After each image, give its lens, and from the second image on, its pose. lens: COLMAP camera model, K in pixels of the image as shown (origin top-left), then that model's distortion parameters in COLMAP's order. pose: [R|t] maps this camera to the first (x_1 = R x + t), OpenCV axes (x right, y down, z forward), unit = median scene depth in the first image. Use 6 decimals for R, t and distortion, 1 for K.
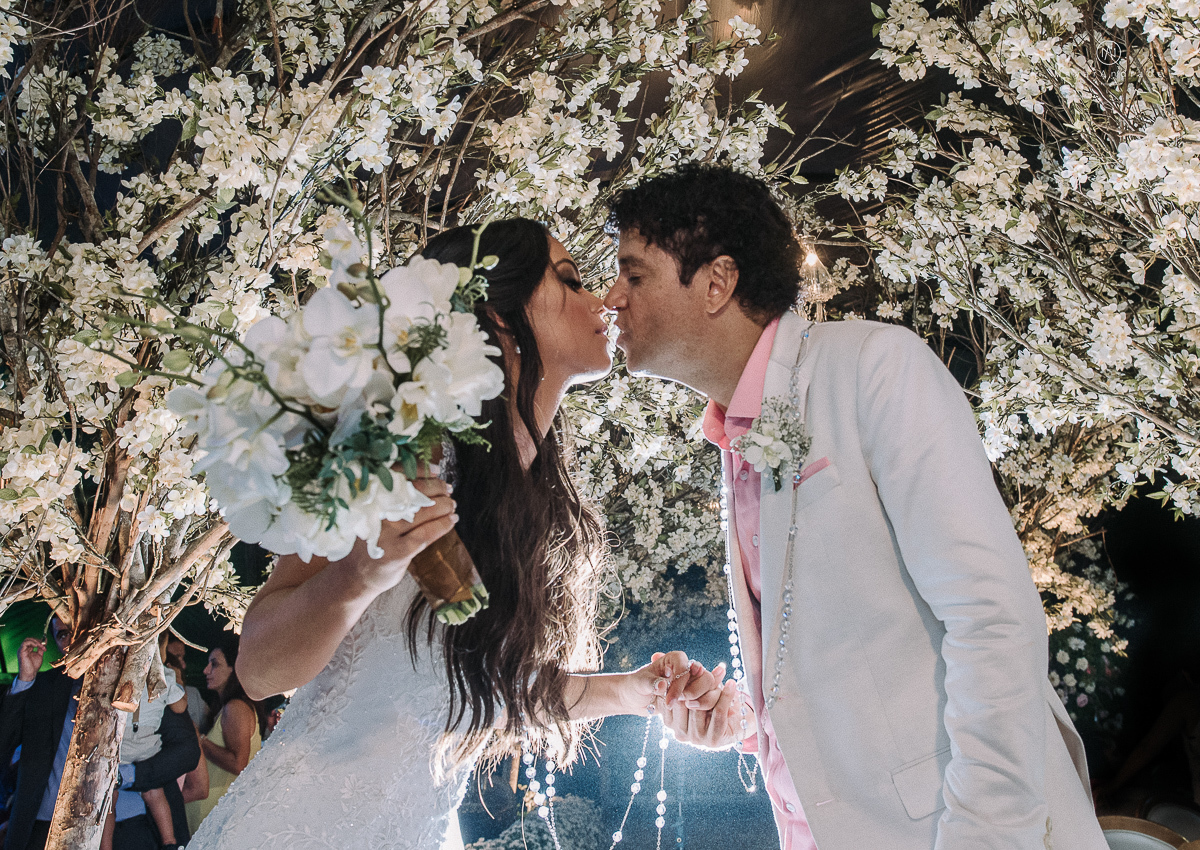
lens RADIAL K [[1226.0, 0, 614.4], [0, 1226.0, 308.1], [0, 0, 1]] dist [-0.057431, 0.030206]
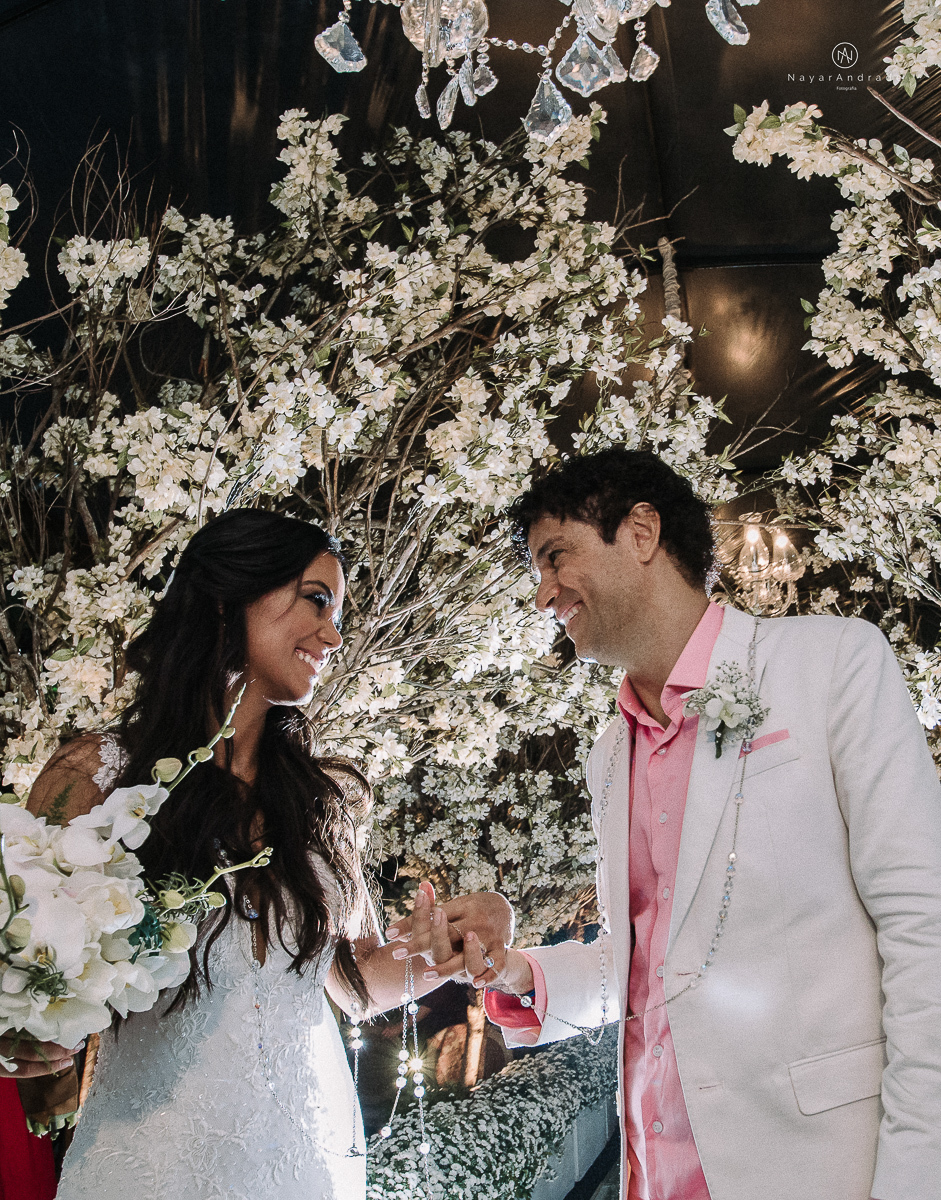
lens RADIAL K [[1028.9, 0, 620.1], [0, 1028.9, 632.6], [0, 0, 1]] dist [-0.252952, 0.114033]
pose [[0.997214, -0.051075, -0.054365, 0.099164], [0.053166, 0.997873, 0.037733, -0.002417], [0.052322, -0.040518, 0.997808, 0.137794]]
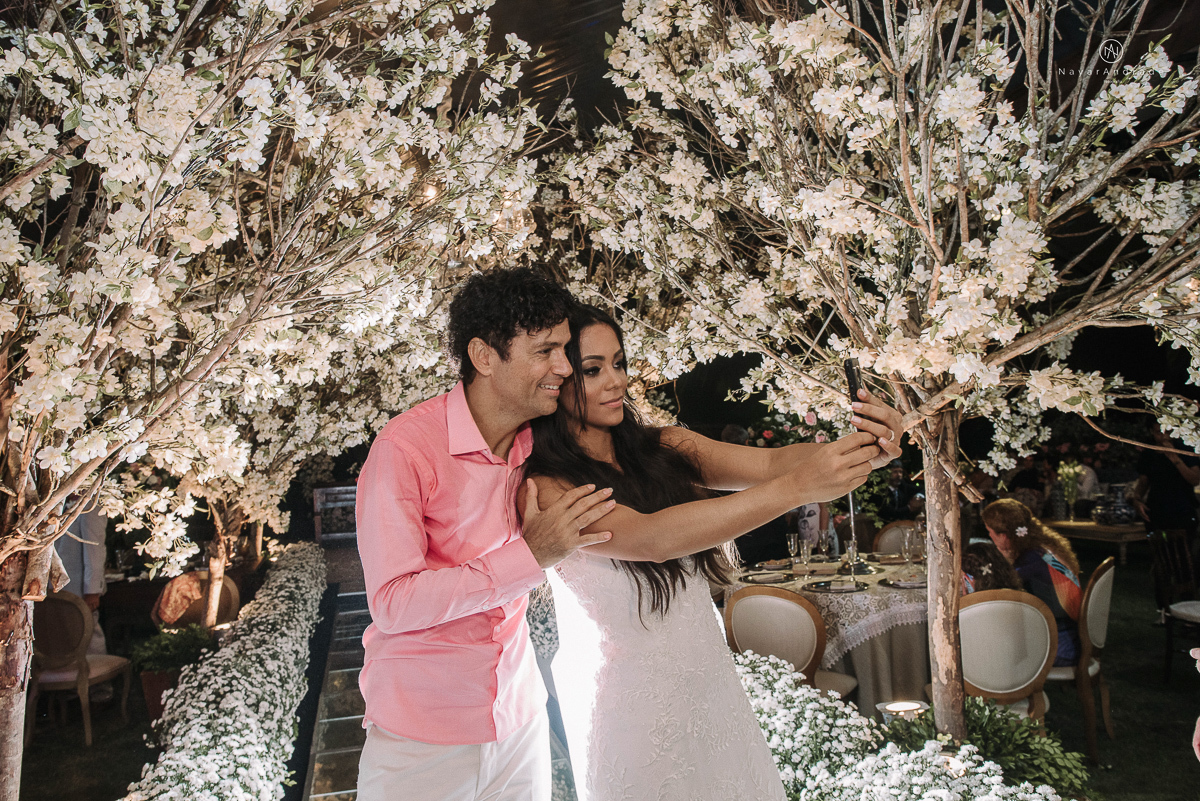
lens RADIAL K [[833.3, 0, 596.4], [0, 833.3, 405.7], [0, 0, 1]] dist [-0.064676, 0.029701]
pose [[0.938278, -0.015543, 0.345534, -0.131090], [-0.076967, 0.964560, 0.252388, -0.095804], [-0.337211, -0.263405, 0.903829, 0.100486]]
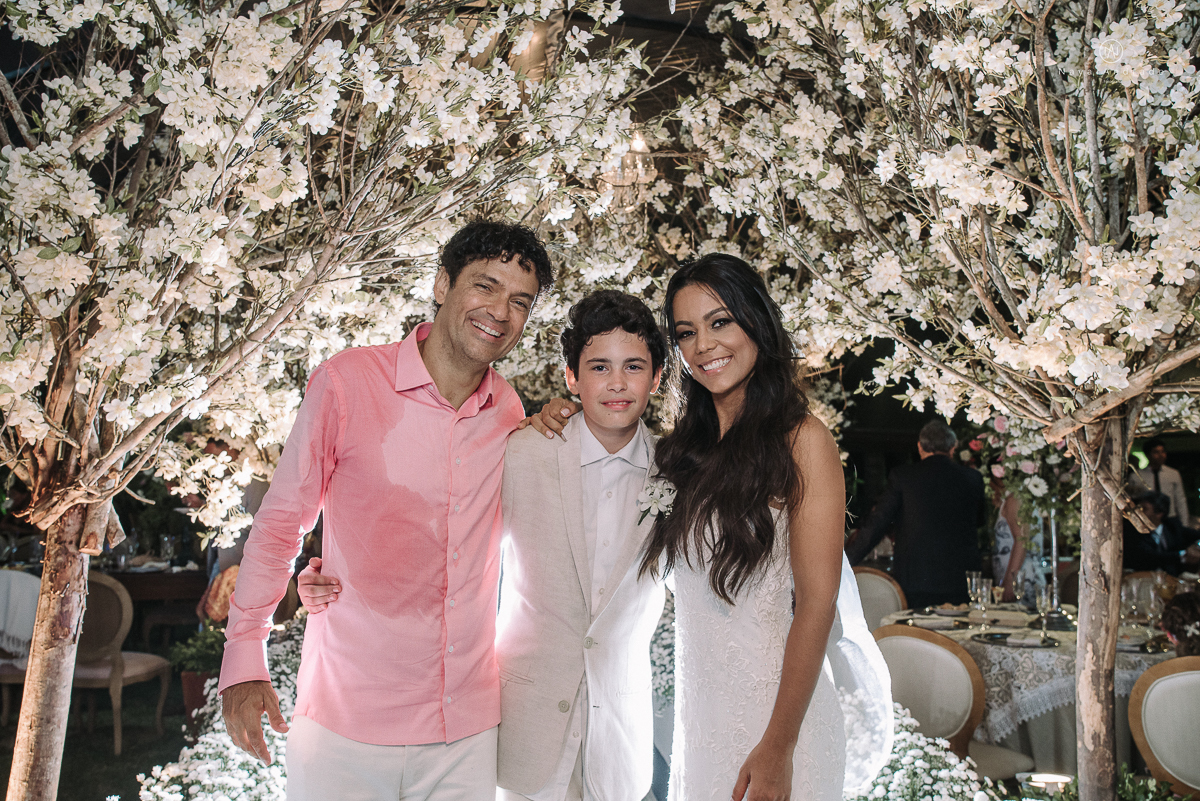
lens RADIAL K [[1133.3, 0, 595.0], [0, 1133.3, 406.8], [0, 0, 1]] dist [0.007018, 0.081386]
pose [[0.982336, 0.033645, 0.184076, -0.105299], [-0.084817, 0.956908, 0.277728, -0.150287], [-0.166799, -0.288435, 0.942859, -0.109939]]
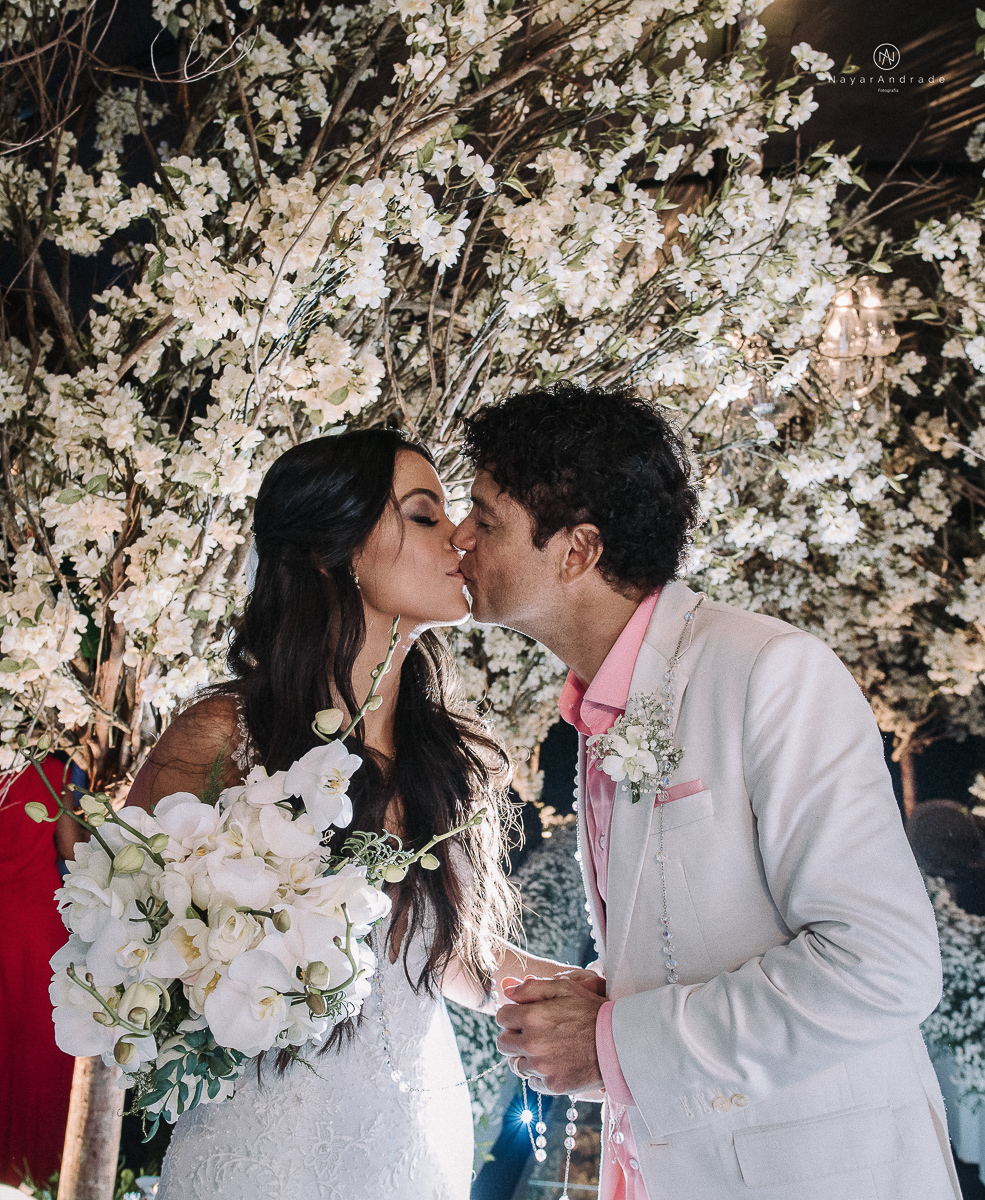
lens RADIAL K [[1241.6, 0, 415.5], [0, 1241.6, 608.5], [0, 0, 1]] dist [-0.065319, 0.027529]
pose [[0.986180, 0.003134, -0.165648, -0.018494], [0.039825, 0.966022, 0.255373, -0.103604], [0.160820, -0.258441, 0.952547, 0.109733]]
